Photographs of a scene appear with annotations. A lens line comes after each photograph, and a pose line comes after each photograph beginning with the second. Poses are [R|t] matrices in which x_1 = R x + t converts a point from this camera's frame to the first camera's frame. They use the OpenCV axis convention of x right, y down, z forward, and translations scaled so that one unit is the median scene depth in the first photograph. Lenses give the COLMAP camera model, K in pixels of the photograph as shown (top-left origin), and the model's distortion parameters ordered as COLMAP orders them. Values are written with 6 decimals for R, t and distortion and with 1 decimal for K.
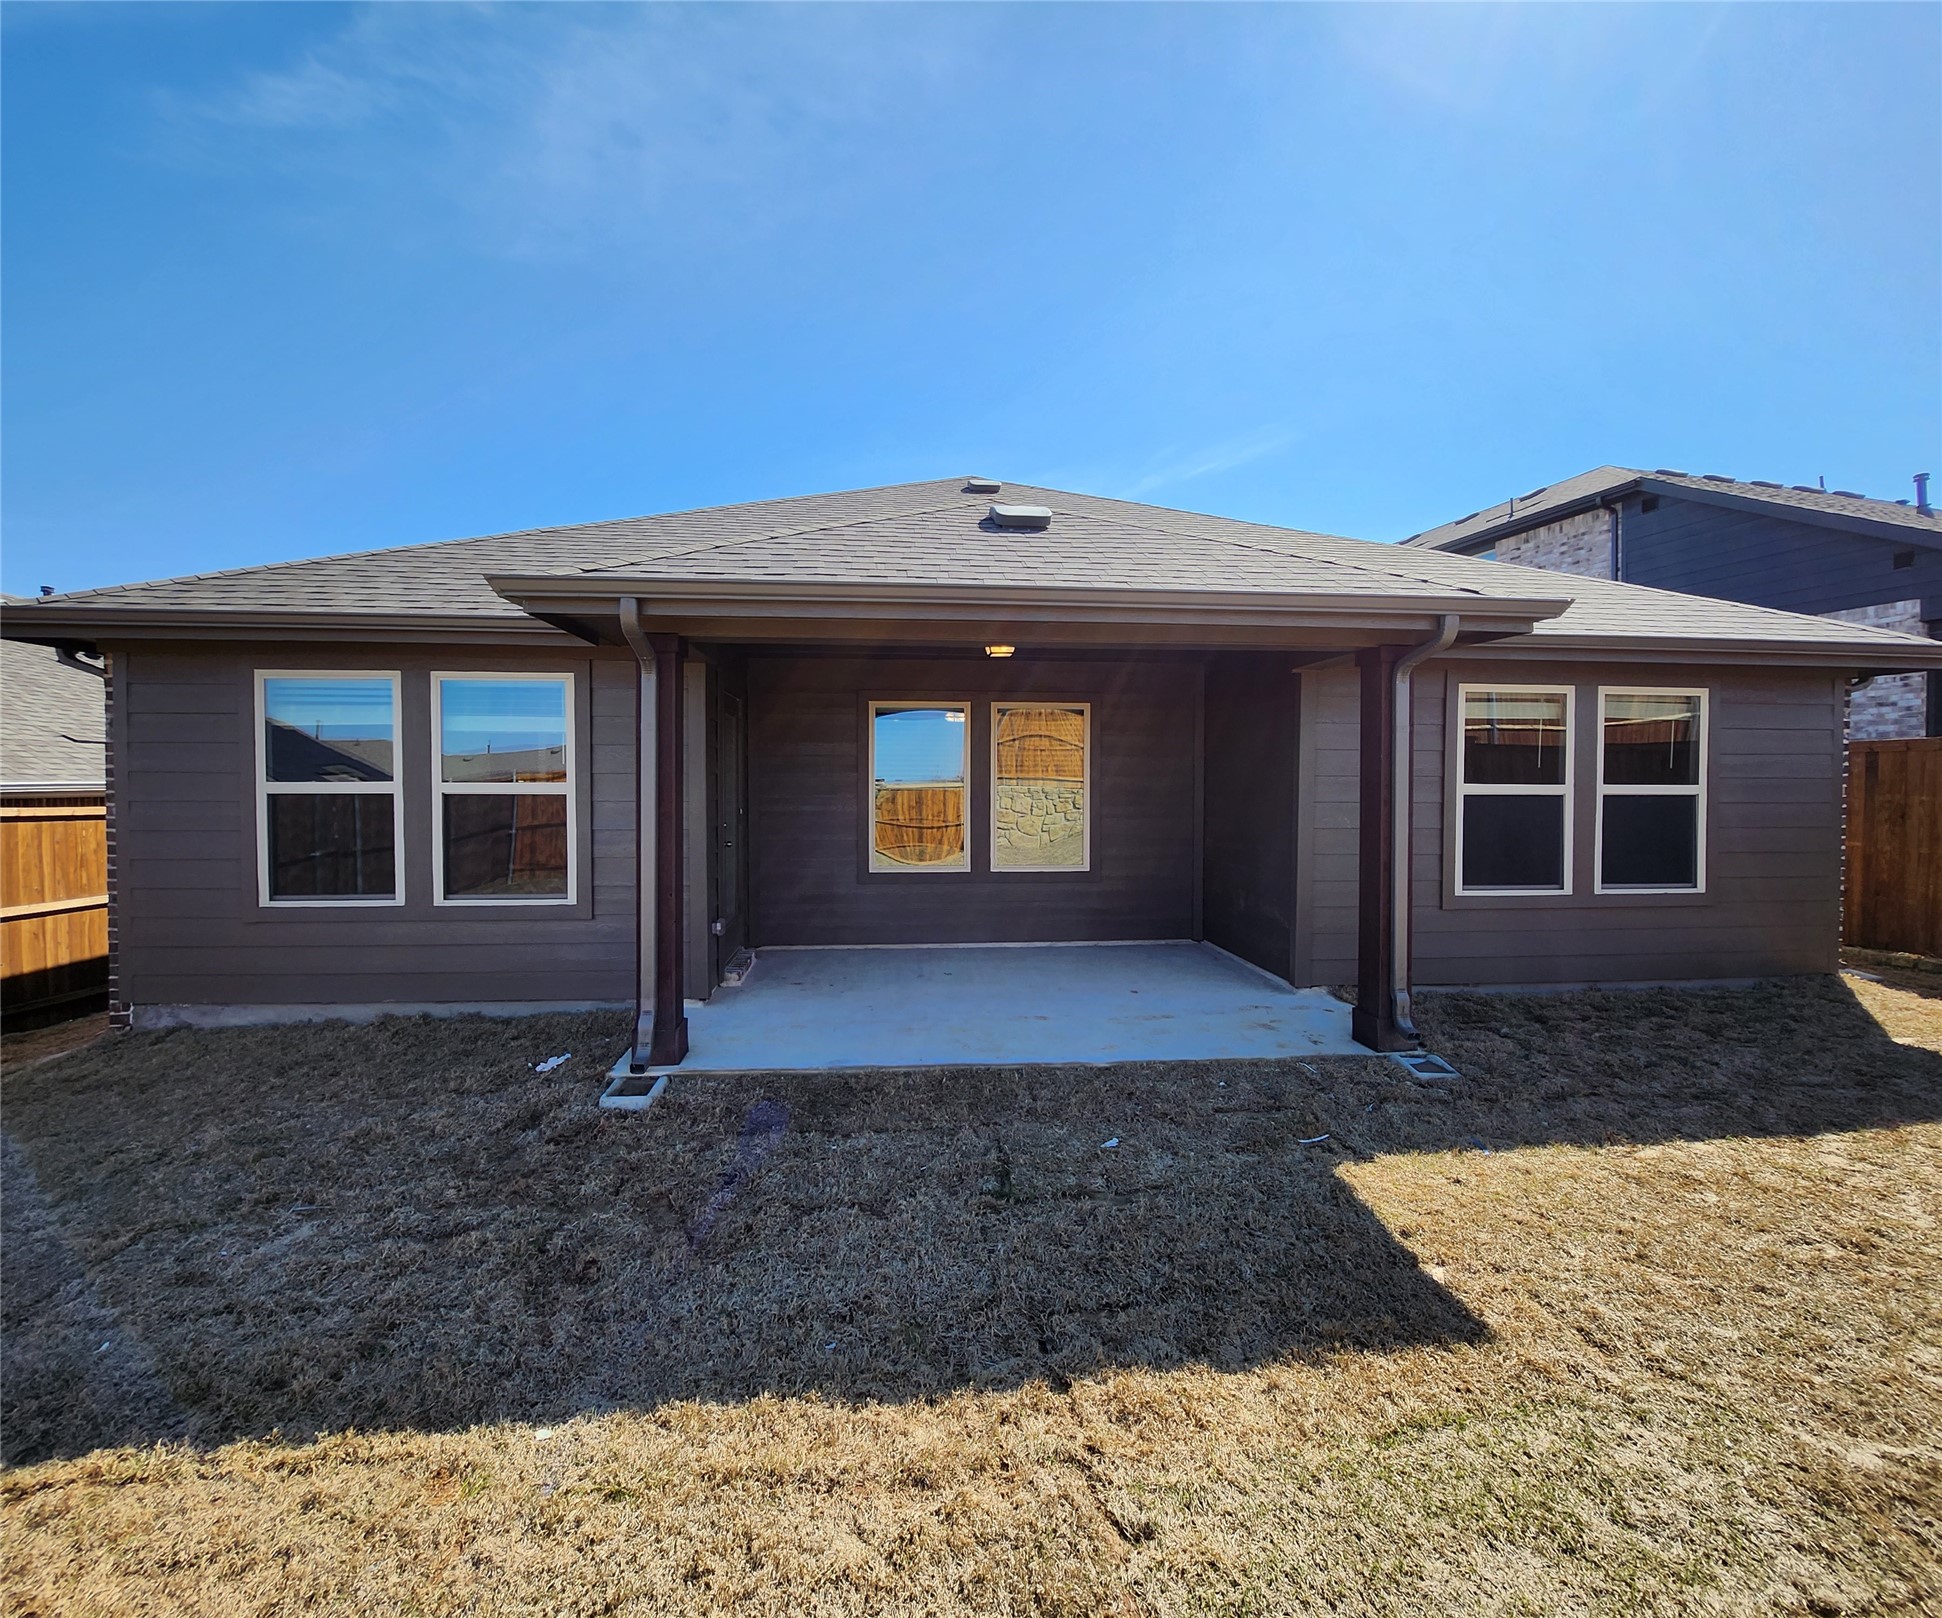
lens RADIAL K [[857.7, 0, 967.6], [0, 857.7, 801.7], [0, 0, 1]] dist [-0.015133, -0.002659]
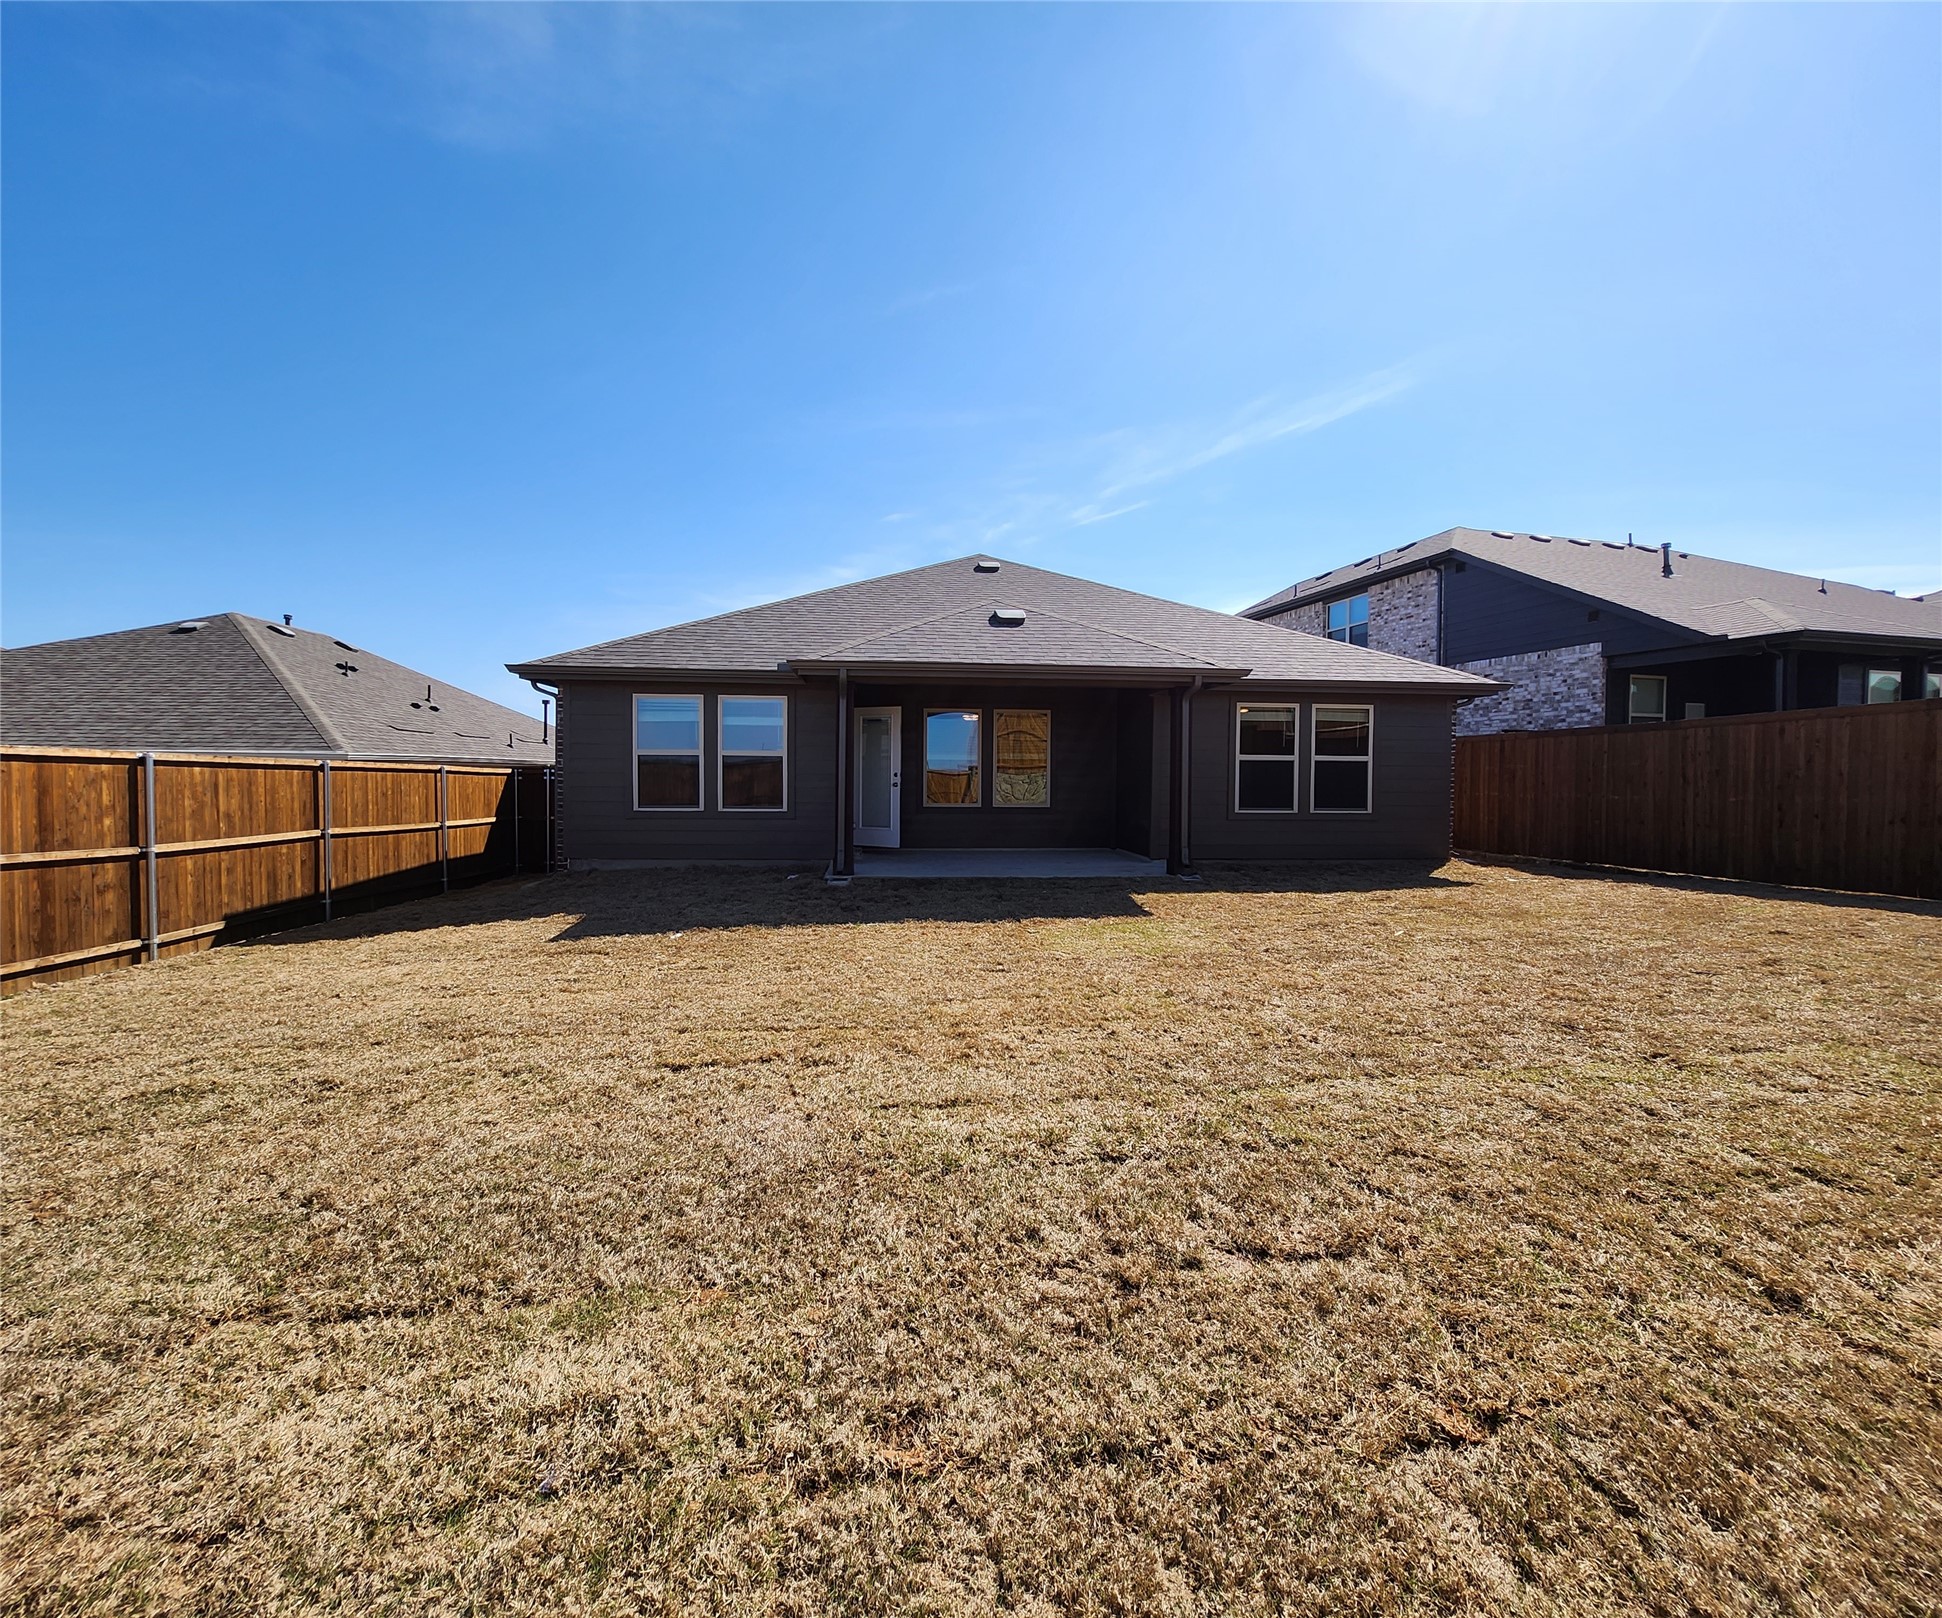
lens RADIAL K [[857.7, 0, 971.9], [0, 857.7, 809.0], [0, 0, 1]] dist [-0.015133, -0.002659]
pose [[0.999984, 0.003832, 0.004228, -0.028423], [-0.003891, 0.999895, 0.013929, 0.076473], [-0.004174, -0.013945, 0.999894, -0.918452]]
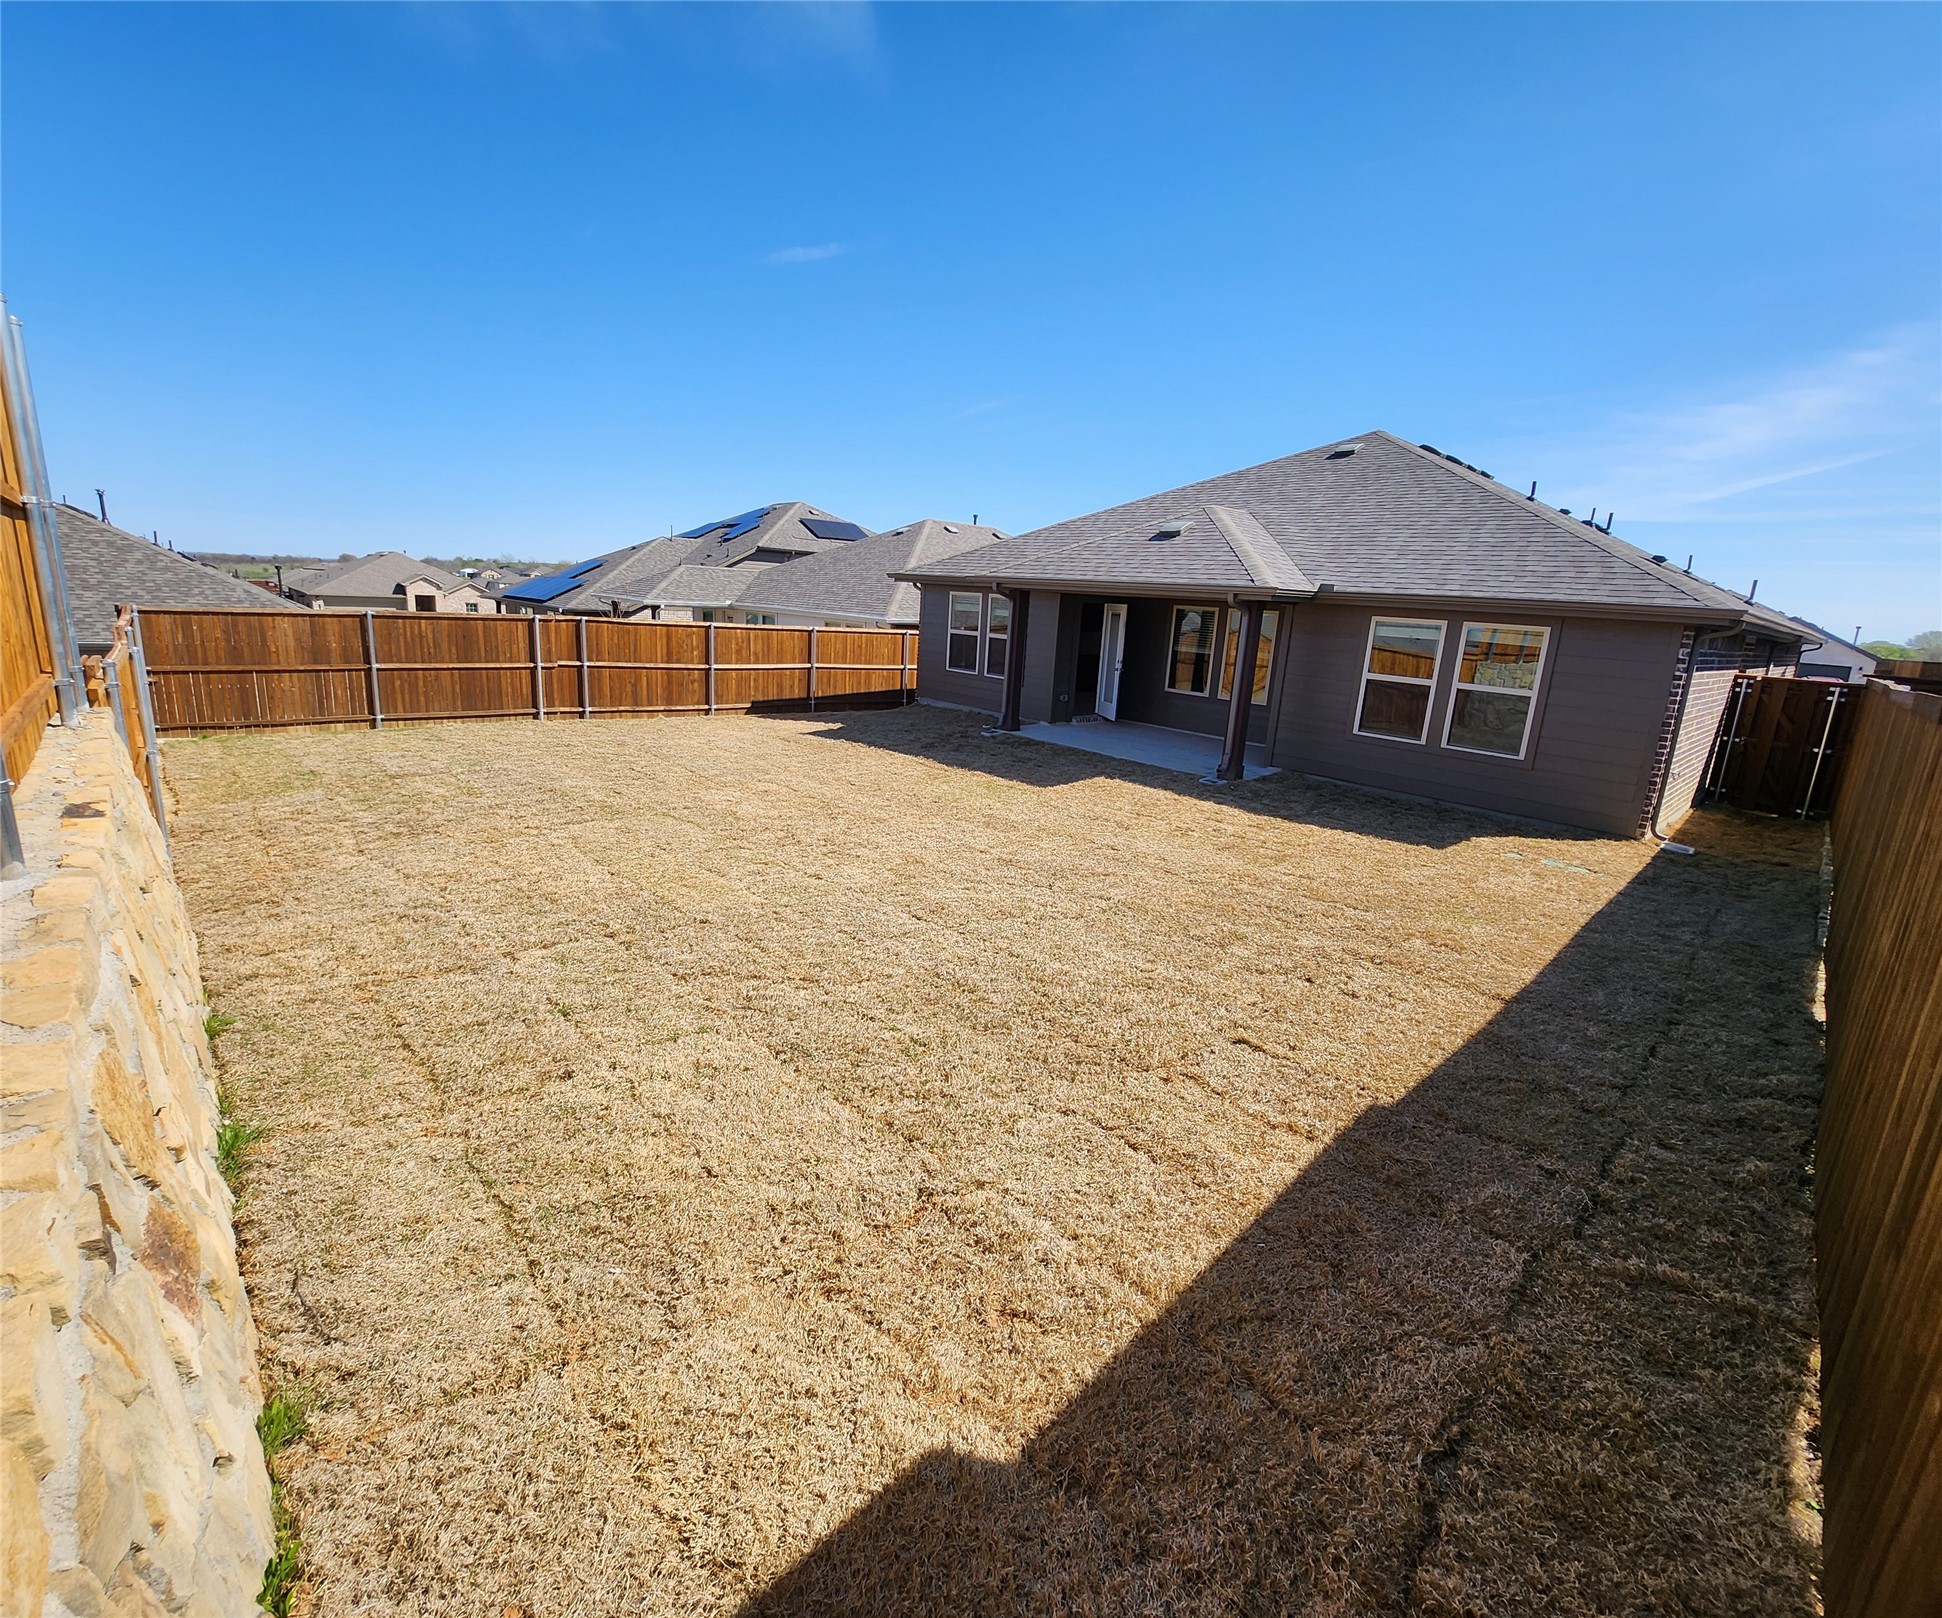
lens RADIAL K [[857.7, 0, 969.2], [0, 857.7, 798.6], [0, 0, 1]] dist [-0.015133, -0.002659]
pose [[0.609201, 0.214594, -0.763429, 1.490153], [-0.079318, 0.974352, 0.210588, -0.074268], [0.789039, -0.067736, 0.610597, -0.776440]]
